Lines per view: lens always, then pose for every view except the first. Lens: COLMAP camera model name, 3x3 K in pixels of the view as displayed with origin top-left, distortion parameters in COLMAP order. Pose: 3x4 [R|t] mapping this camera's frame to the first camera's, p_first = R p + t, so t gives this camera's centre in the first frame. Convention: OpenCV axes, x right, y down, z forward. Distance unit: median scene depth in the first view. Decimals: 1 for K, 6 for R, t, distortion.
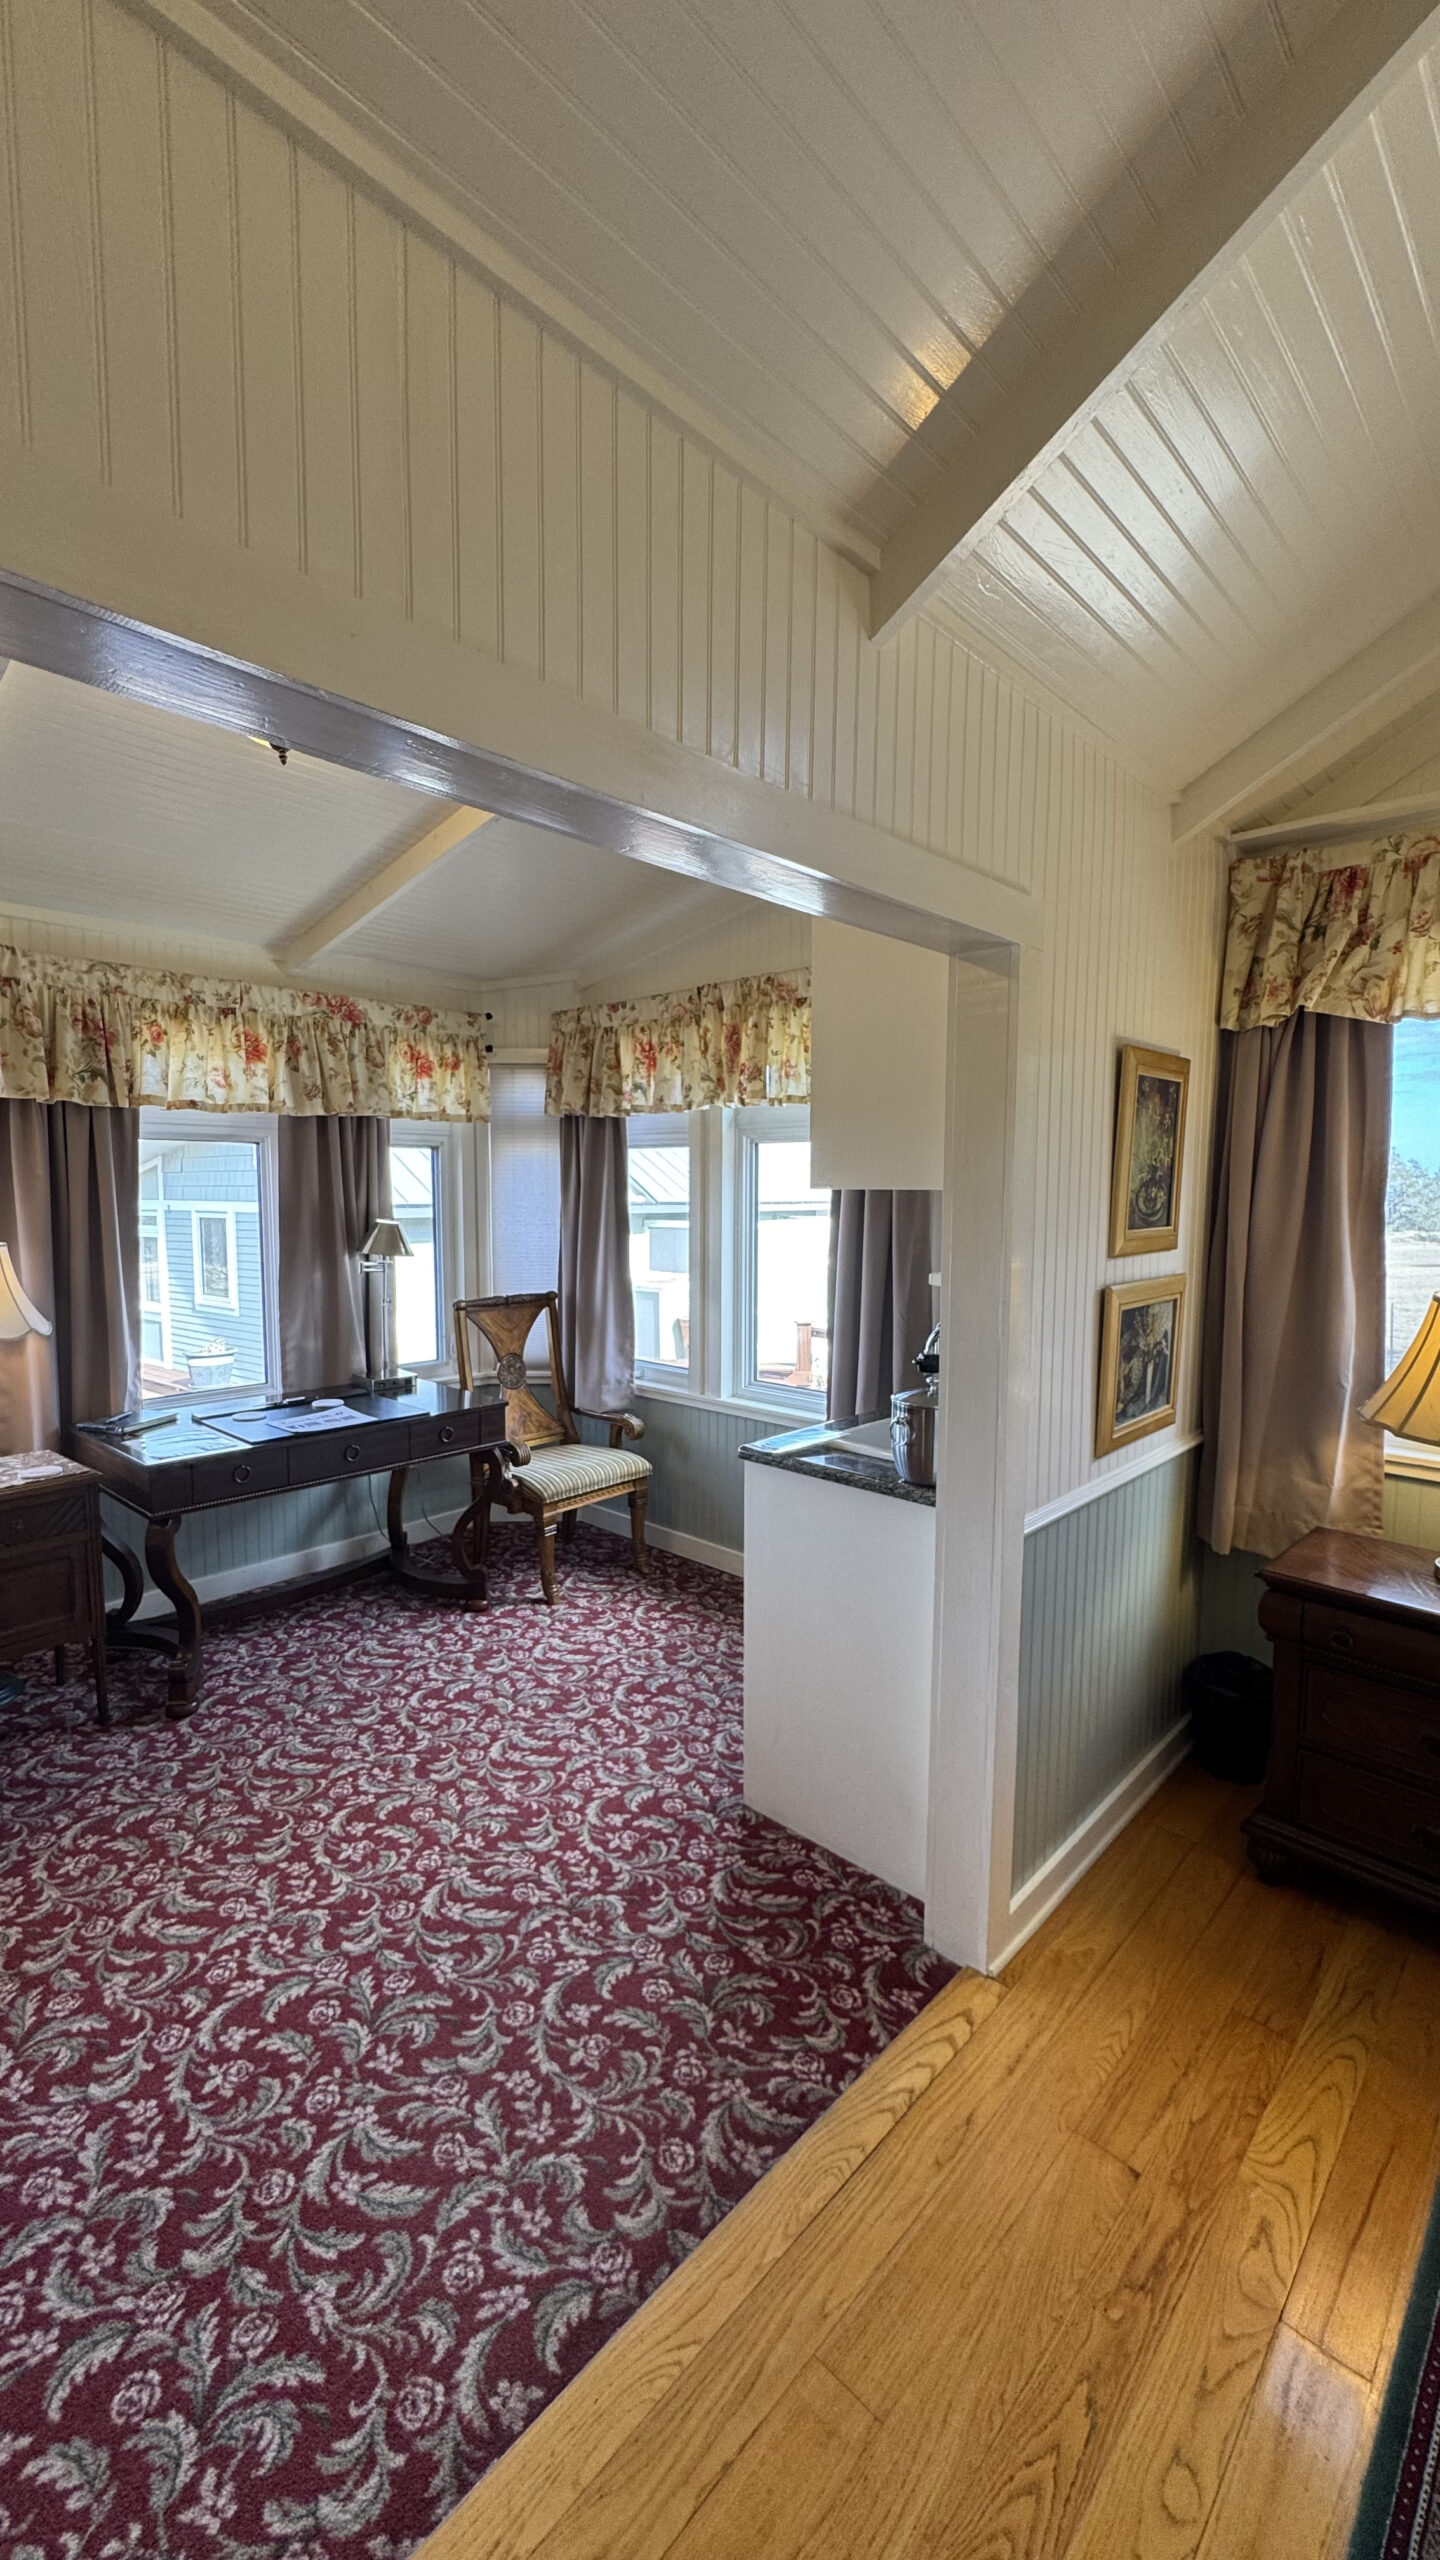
lens RADIAL K [[1023.3, 0, 718.2], [0, 1023.3, 1281.6], [0, 0, 1]] dist [-0.003528, 0.000356]
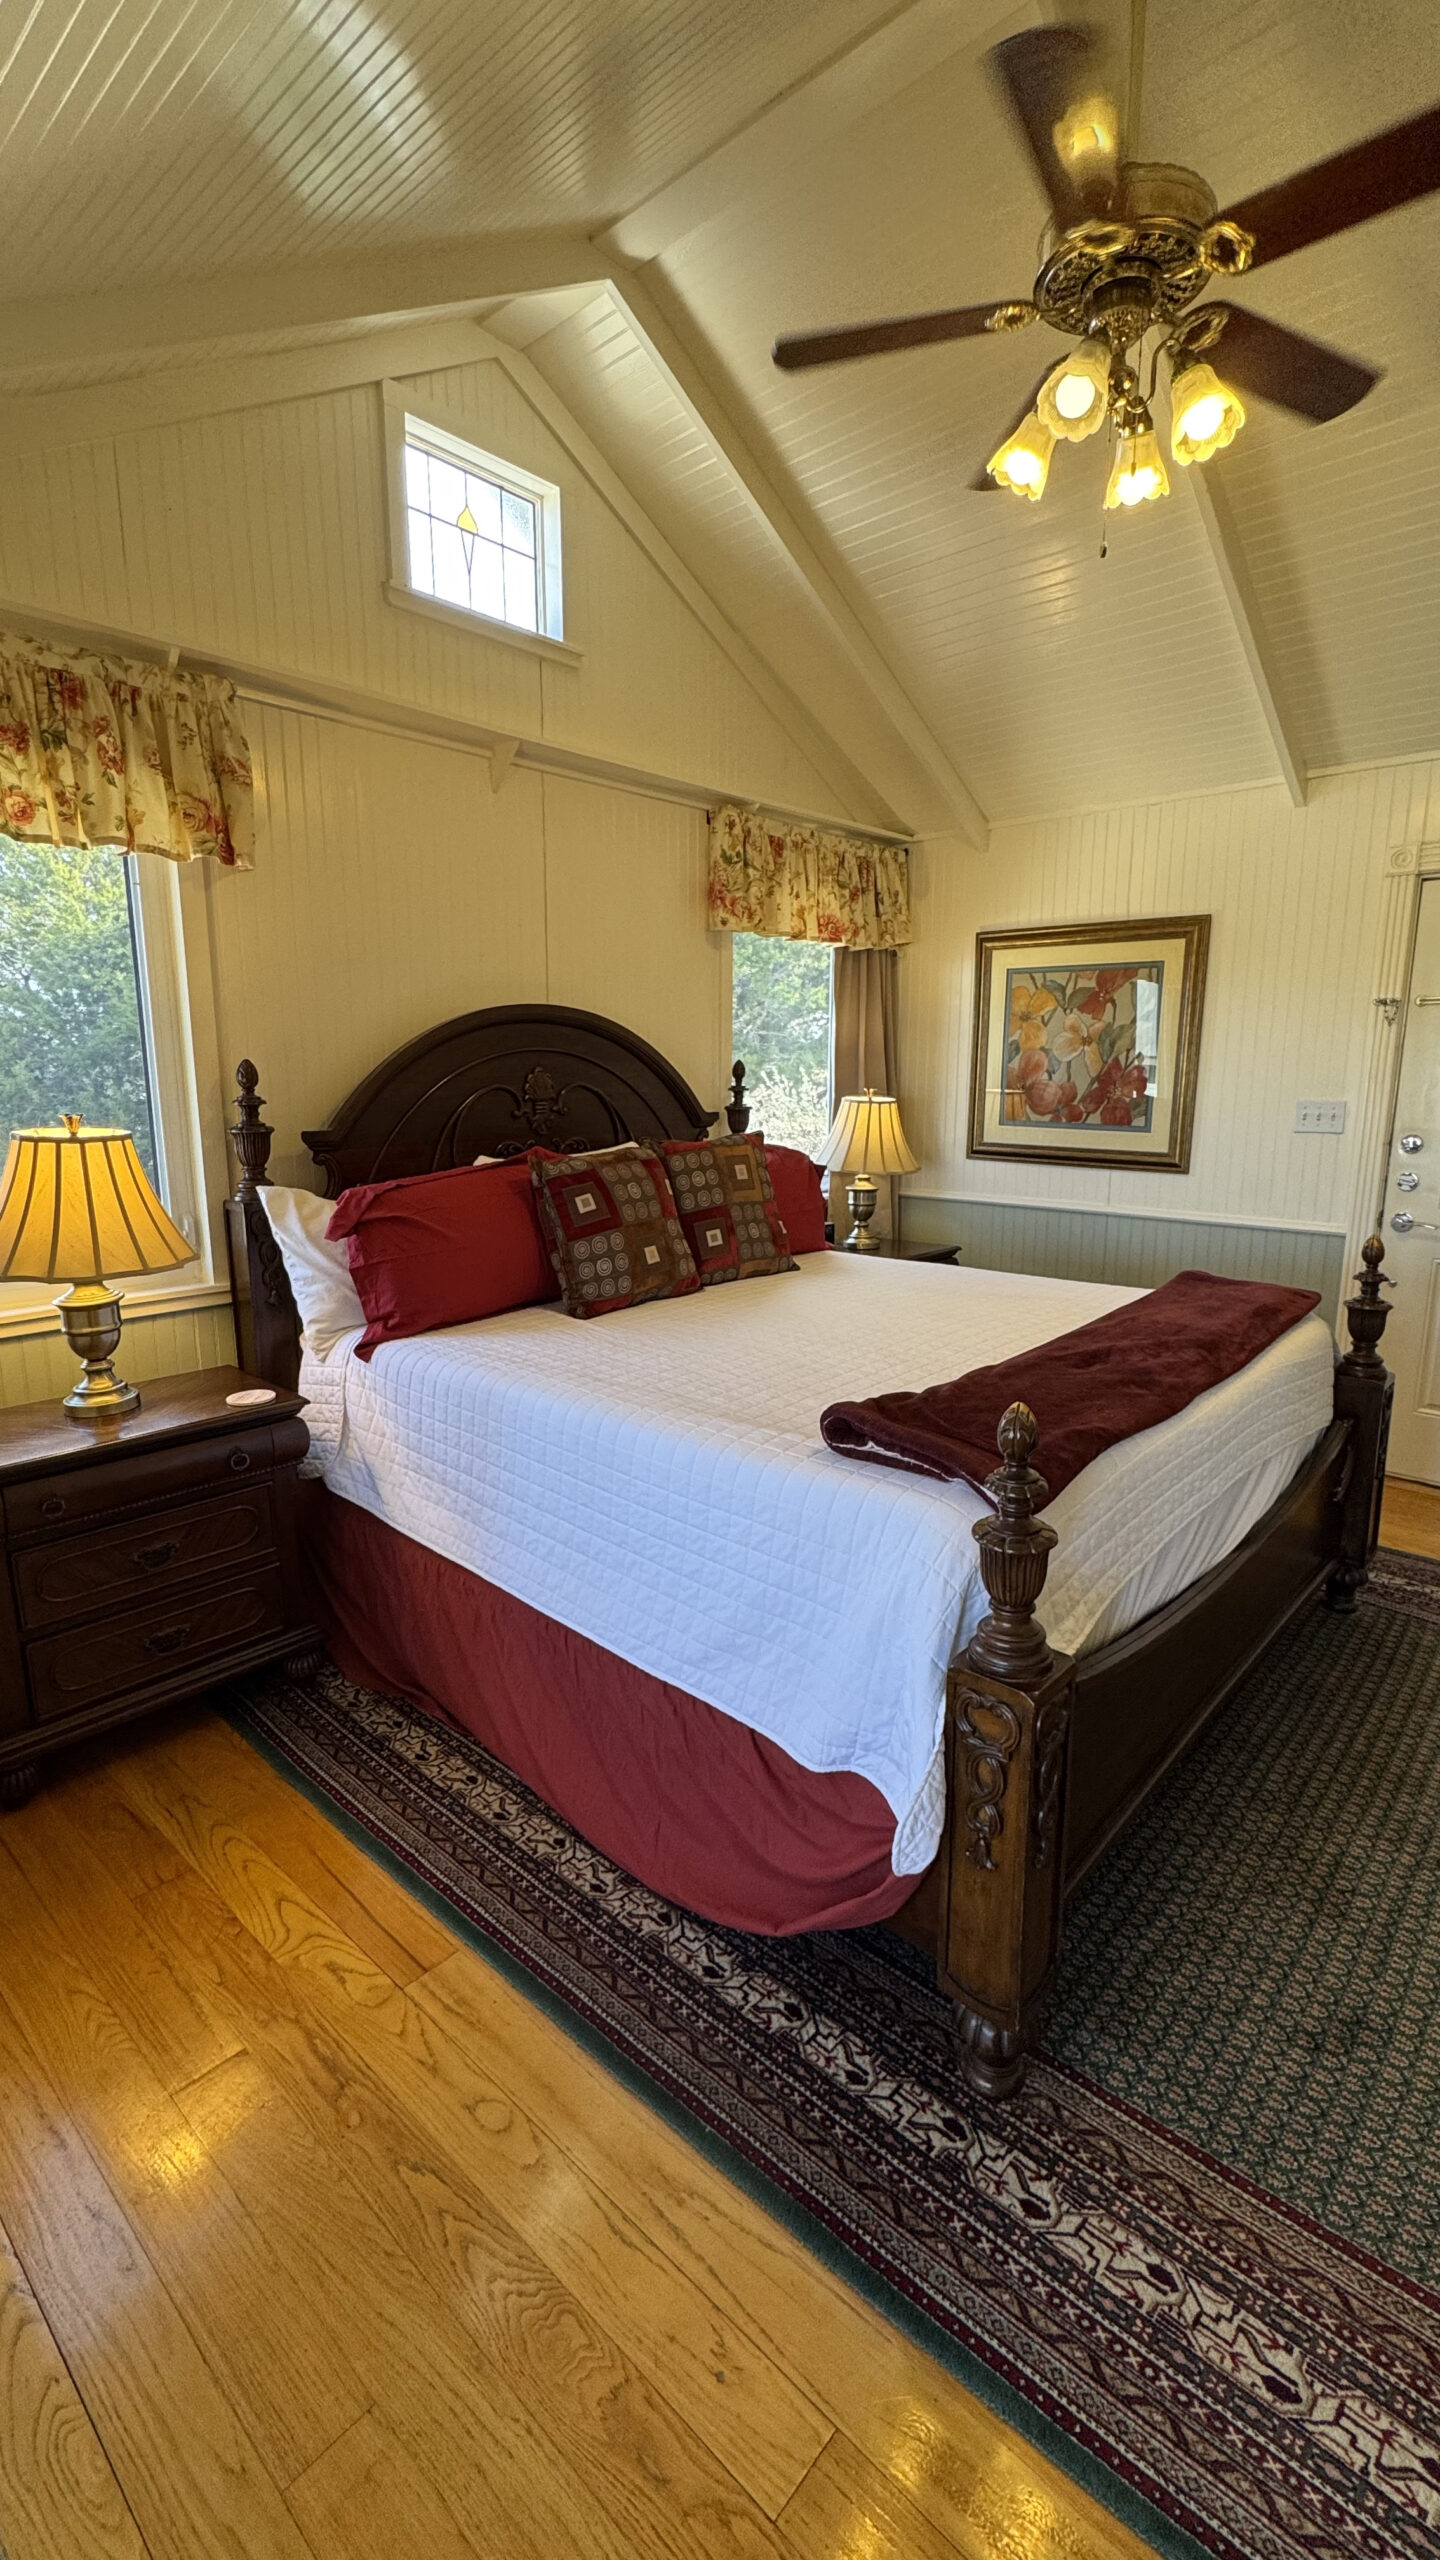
lens RADIAL K [[1101.7, 0, 724.3], [0, 1101.7, 1278.2], [0, 0, 1]] dist [-0.003344, -0.000640]
pose [[-0.014331, -0.194008, 0.980895, -0.298925], [0.097780, 0.976022, 0.194473, 0.006883], [-0.995105, 0.098699, 0.004983, 0.304722]]
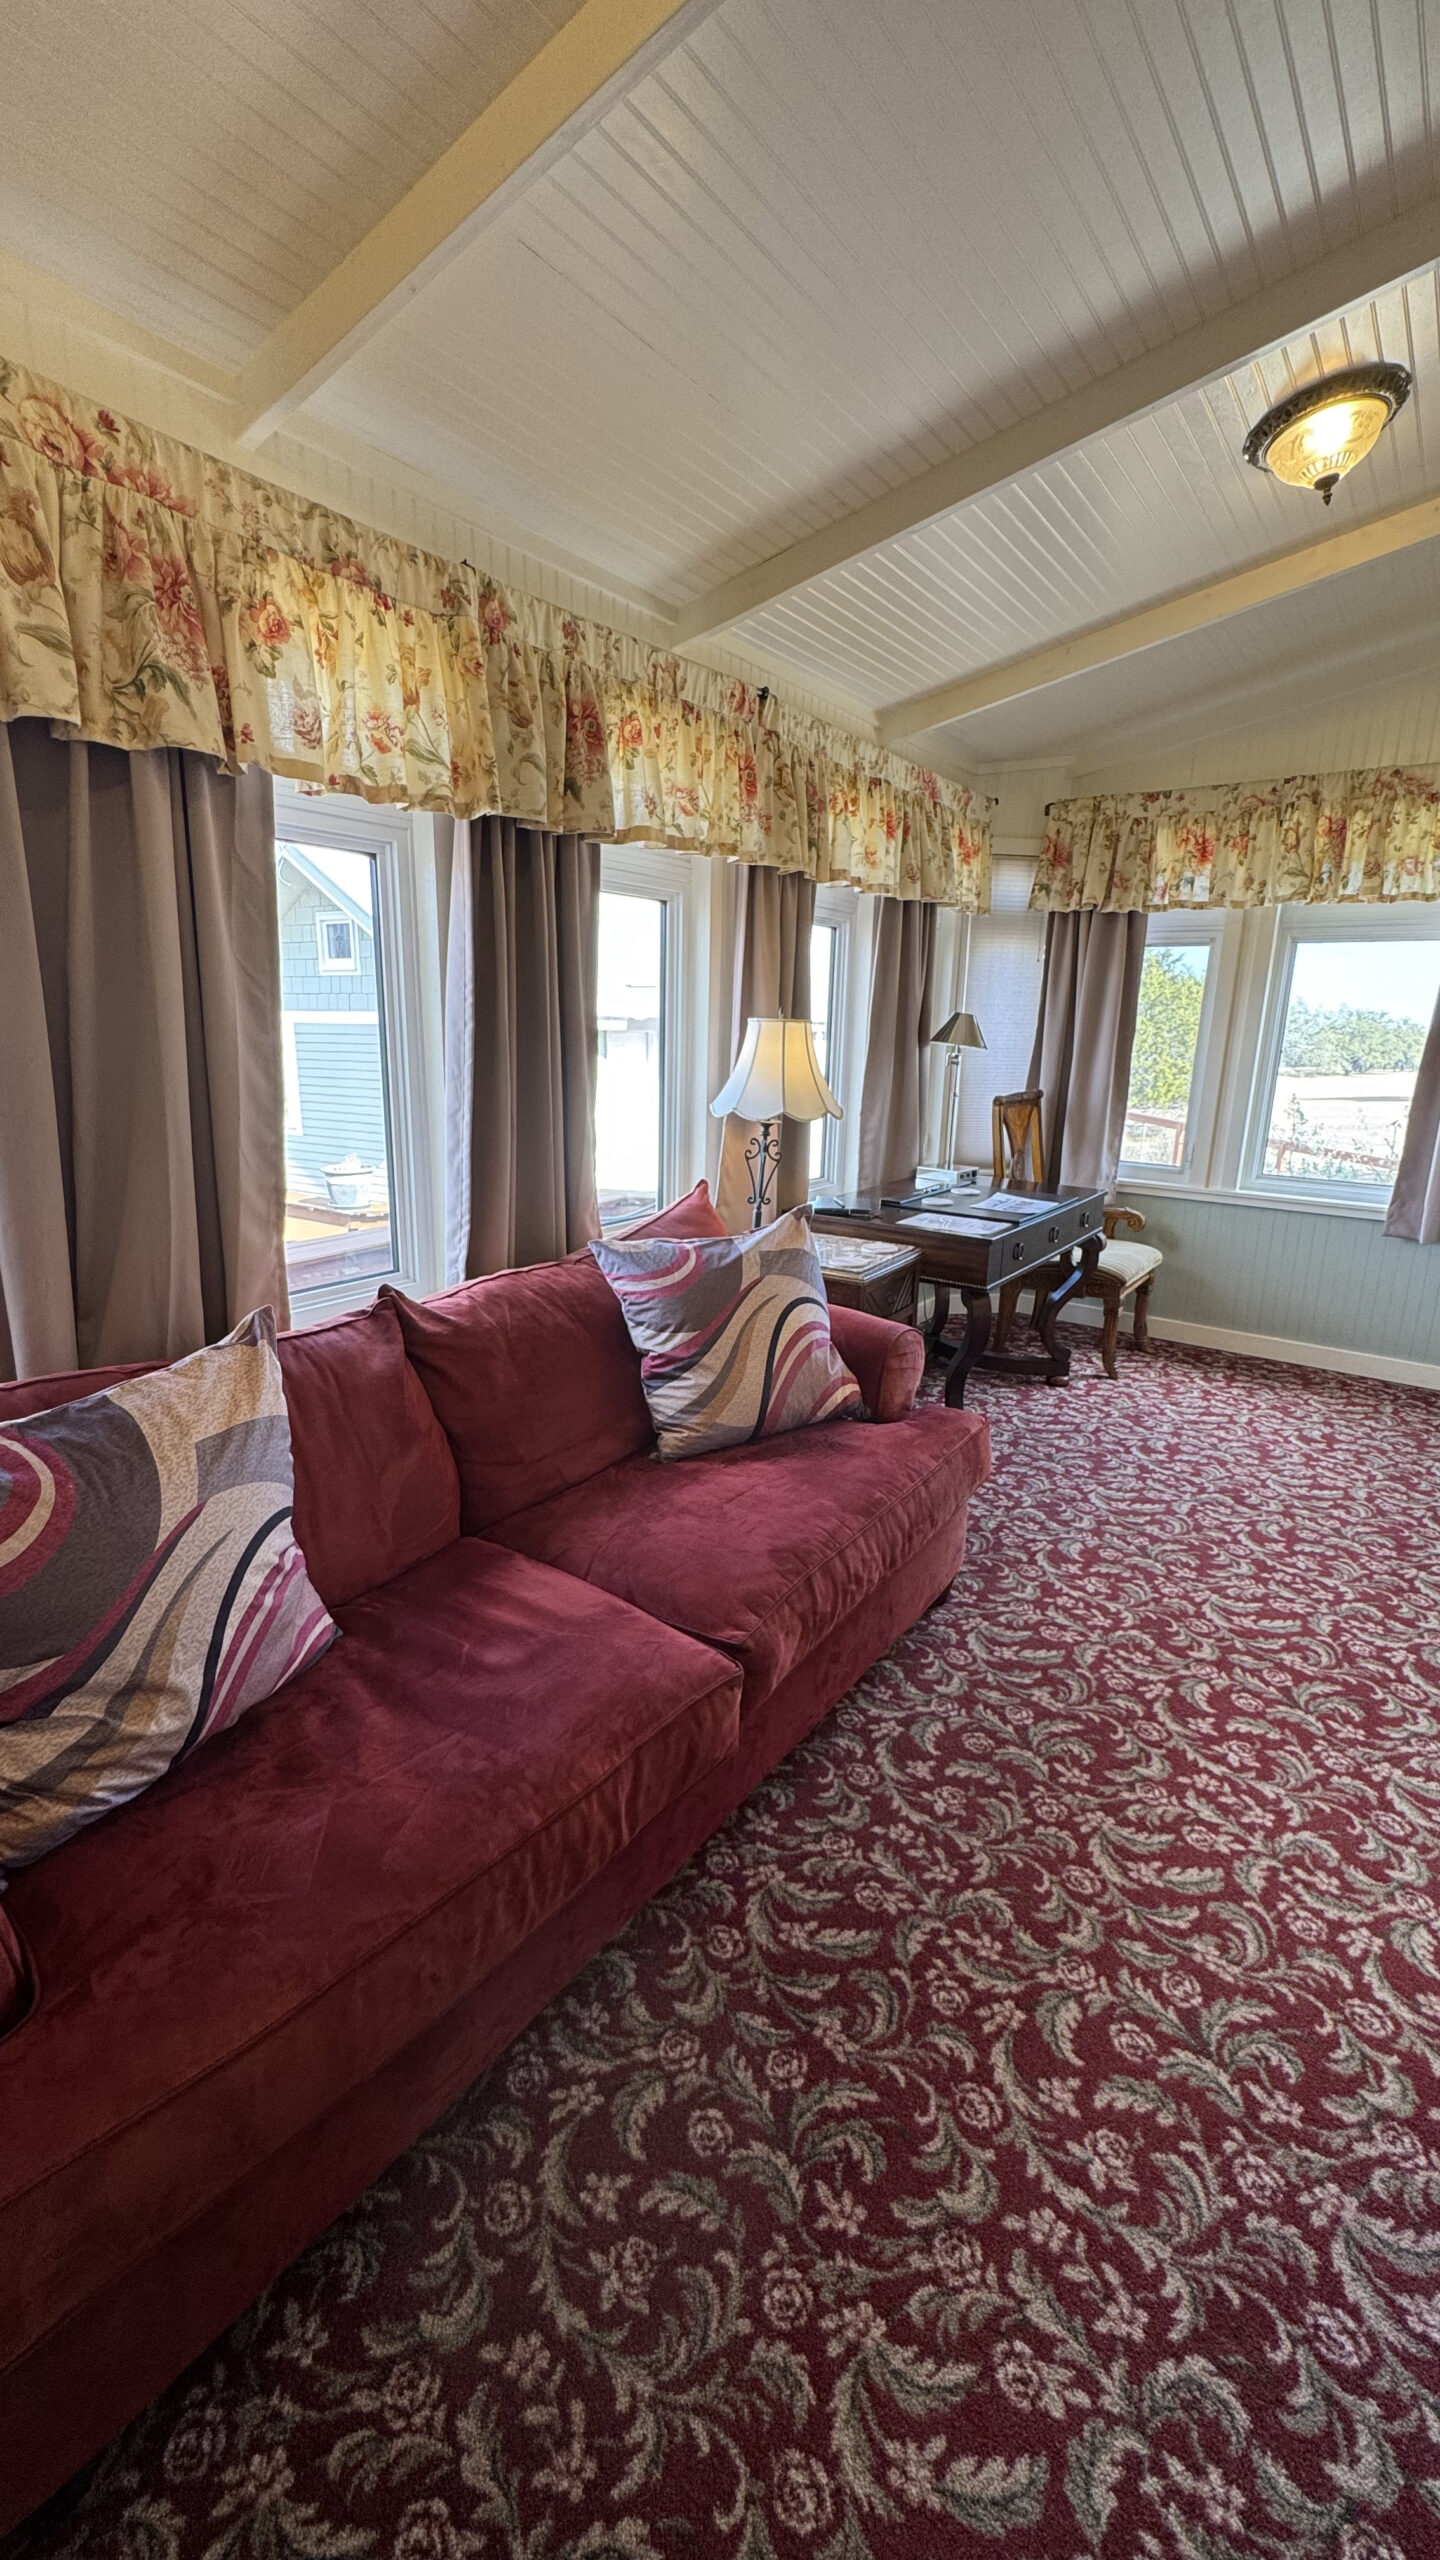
lens RADIAL K [[1023.3, 0, 719.4], [0, 1023.3, 1282.2], [0, 0, 1]] dist [-0.003528, 0.000356]
pose [[0.992477, -0.016033, 0.121379, -1.086850], [-0.003953, 0.986677, 0.162646, 0.061105], [-0.122370, -0.161902, 0.979190, 0.010260]]
